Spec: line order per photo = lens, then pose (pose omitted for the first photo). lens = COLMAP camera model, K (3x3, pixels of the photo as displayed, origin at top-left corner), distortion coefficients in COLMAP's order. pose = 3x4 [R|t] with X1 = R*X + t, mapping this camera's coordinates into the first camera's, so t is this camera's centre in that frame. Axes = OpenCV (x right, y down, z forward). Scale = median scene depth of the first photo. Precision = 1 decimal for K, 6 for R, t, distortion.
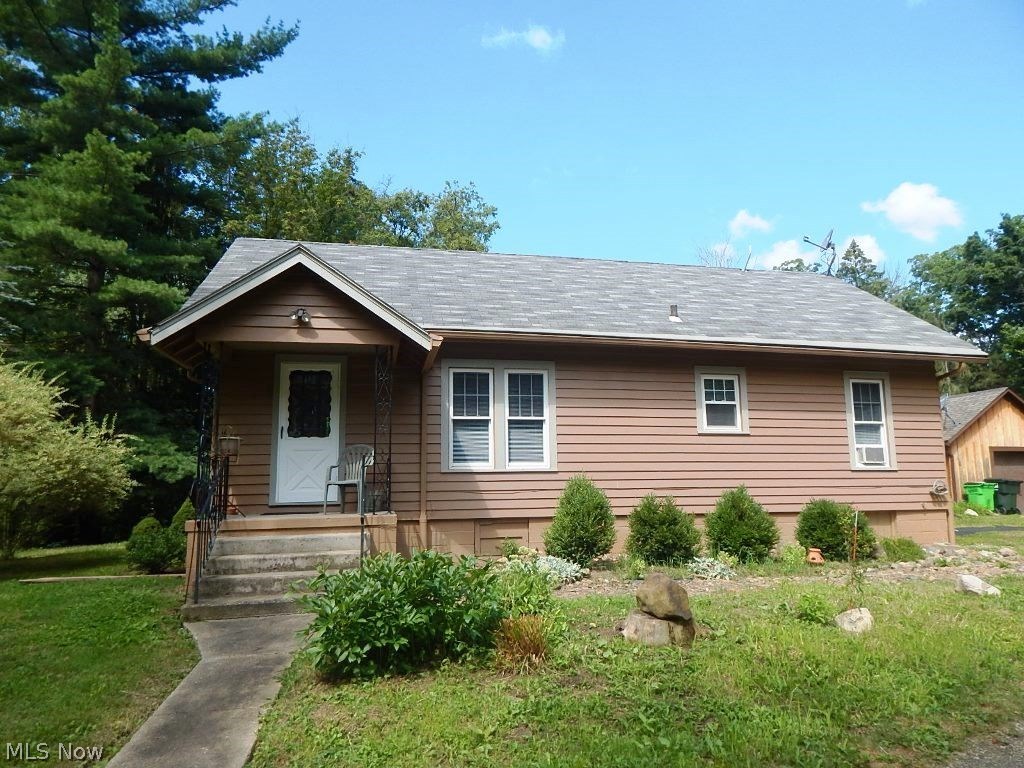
lens RADIAL K [[669.6, 0, 514.5], [0, 669.6, 365.5], [0, 0, 1]] dist [0.047882, -0.104386]
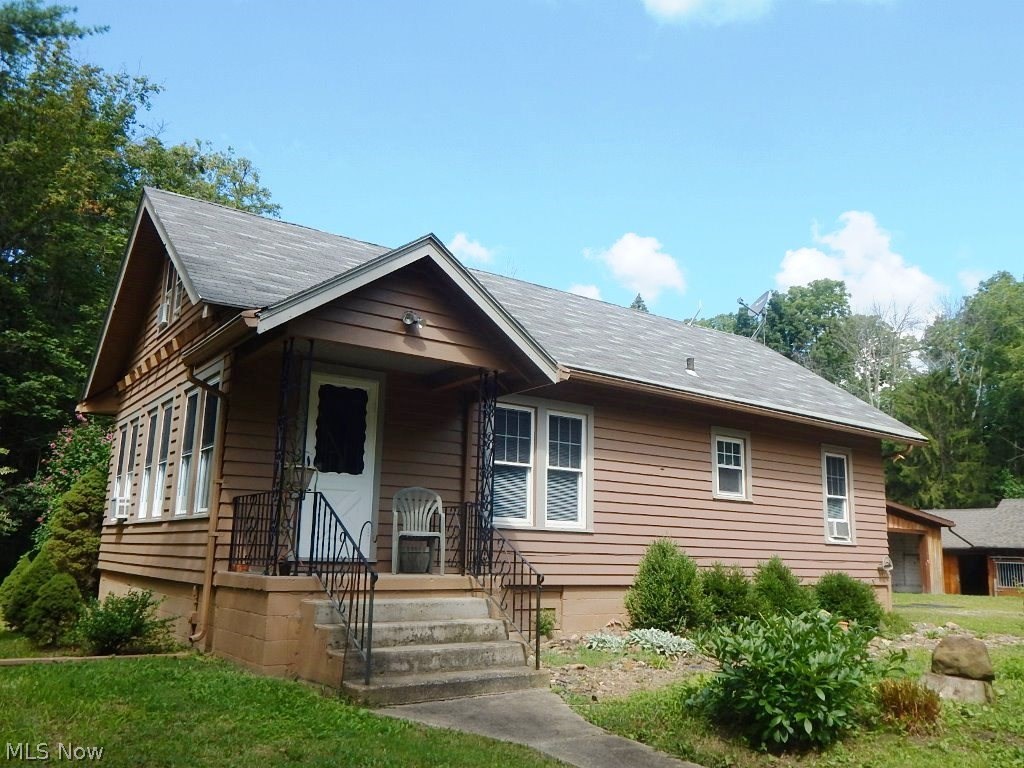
lens RADIAL K [[829.0, 0, 512.0], [0, 829.0, 384.0], [0, 0, 1]] dist [-0.050413, 0.002344]
pose [[0.922679, 0.114114, 0.368296, -0.448424], [-0.106165, 0.993468, -0.041848, 0.022316], [-0.370666, -0.000488, 0.928766, 0.043782]]
